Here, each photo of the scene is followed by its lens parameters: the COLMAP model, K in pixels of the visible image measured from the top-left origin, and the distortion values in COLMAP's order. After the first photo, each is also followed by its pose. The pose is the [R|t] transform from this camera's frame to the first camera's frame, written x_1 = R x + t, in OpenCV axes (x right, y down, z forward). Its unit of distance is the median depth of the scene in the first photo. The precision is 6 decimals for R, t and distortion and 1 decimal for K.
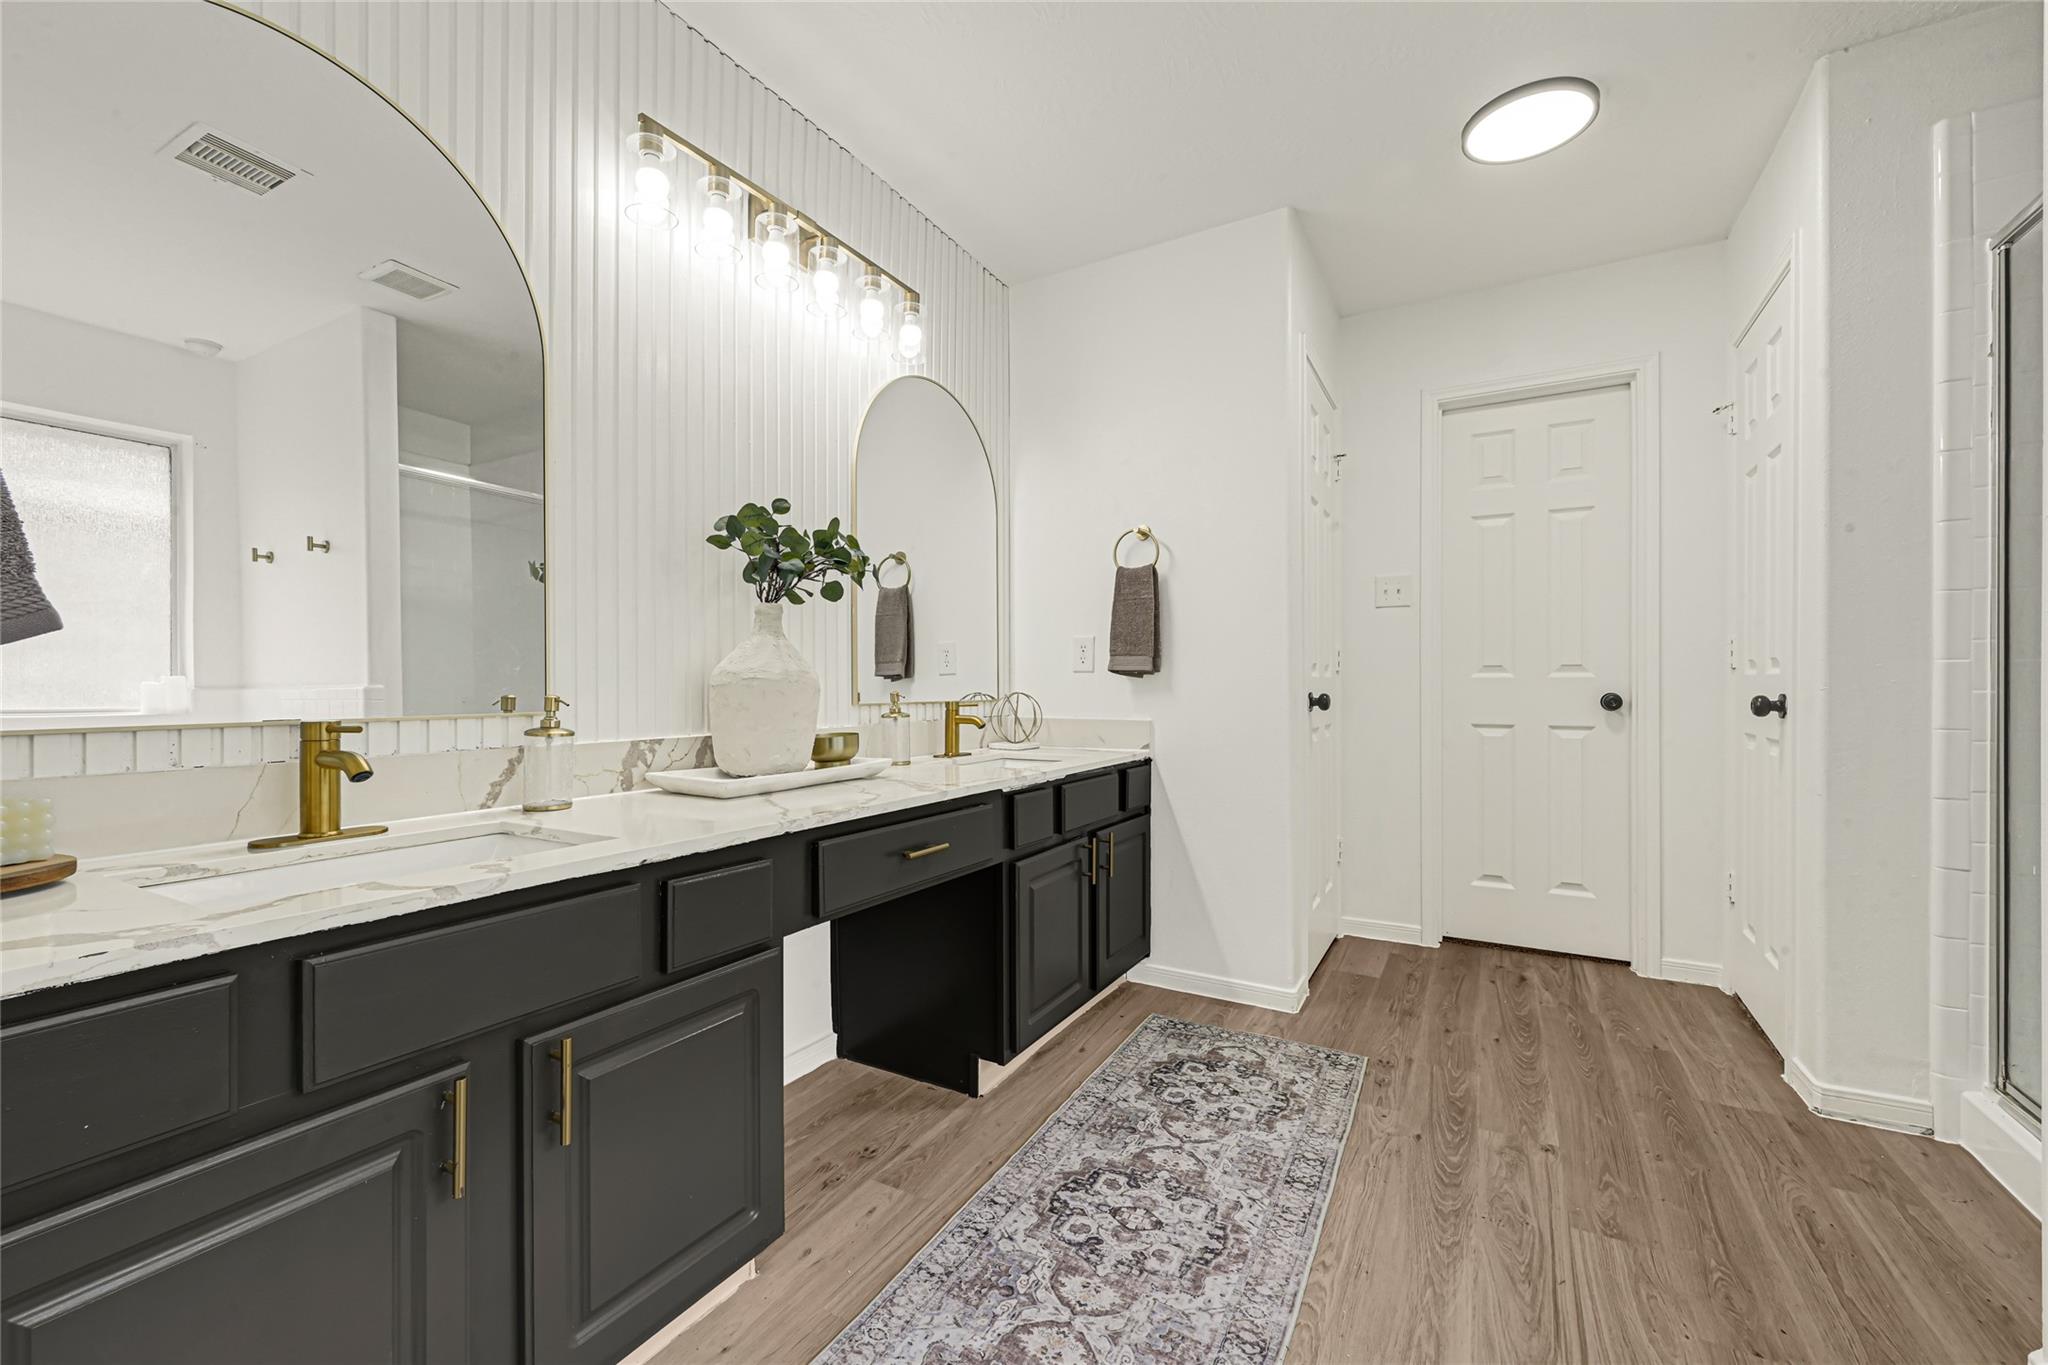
lens RADIAL K [[847.8, 0, 1024.0], [0, 847.8, 682.5], [0, 0, 1]] dist [0.021478, -0.000001]
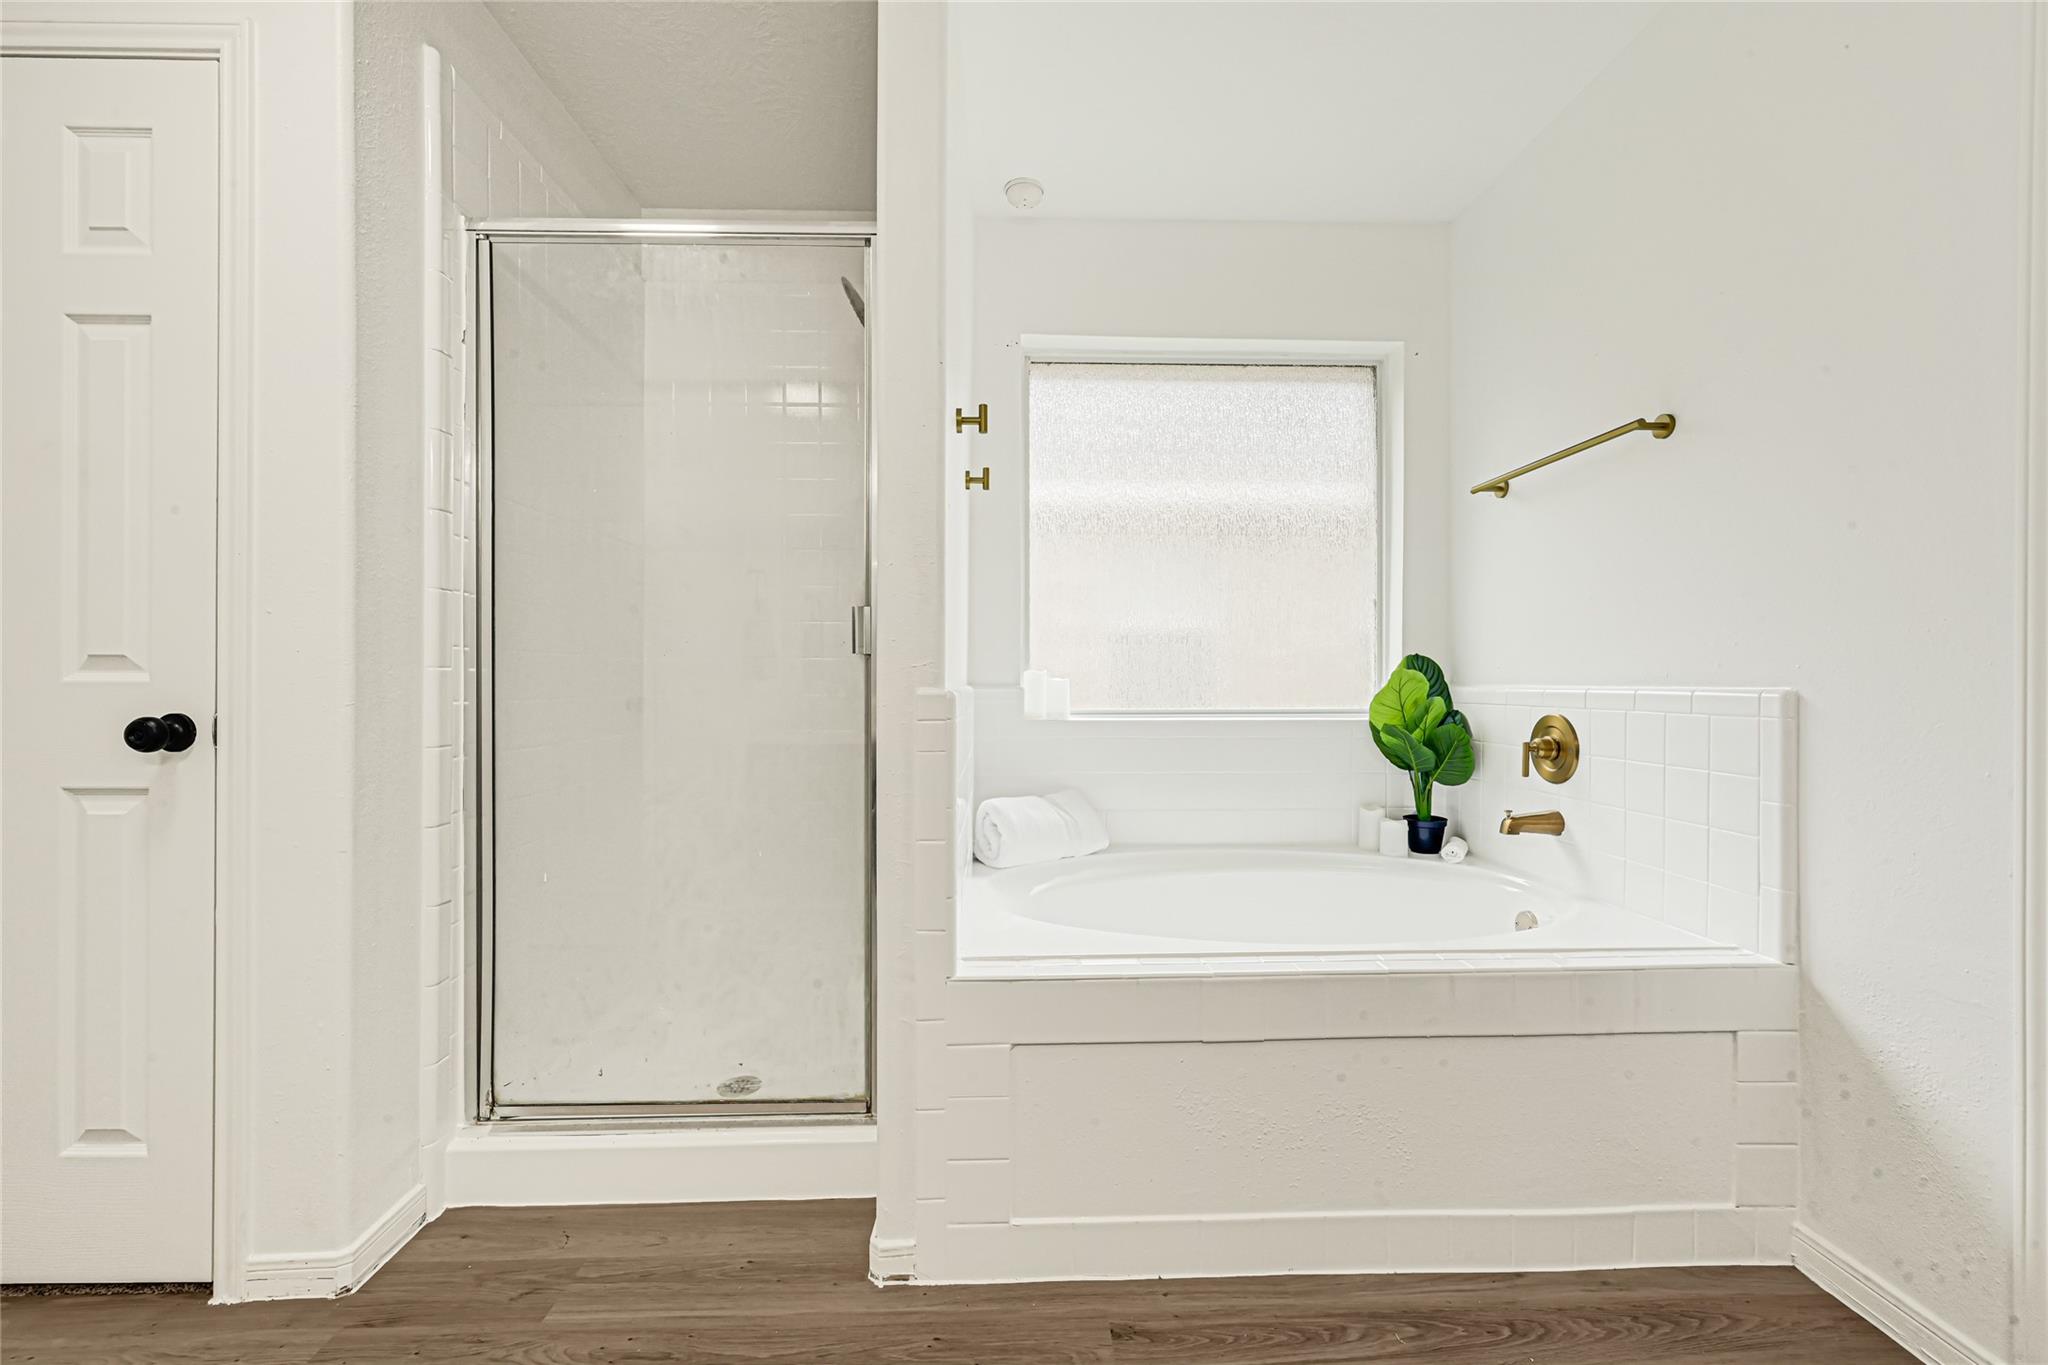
lens RADIAL K [[847.8, 0, 1024.0], [0, 847.8, 682.5], [0, 0, 1]] dist [0.021478, -0.000001]
pose [[-0.501190, 0.004696, 0.865325, 0.012843], [-0.000201, 0.999985, -0.005543, -0.004195], [-0.865337, -0.002952, -0.501181, 0.939579]]
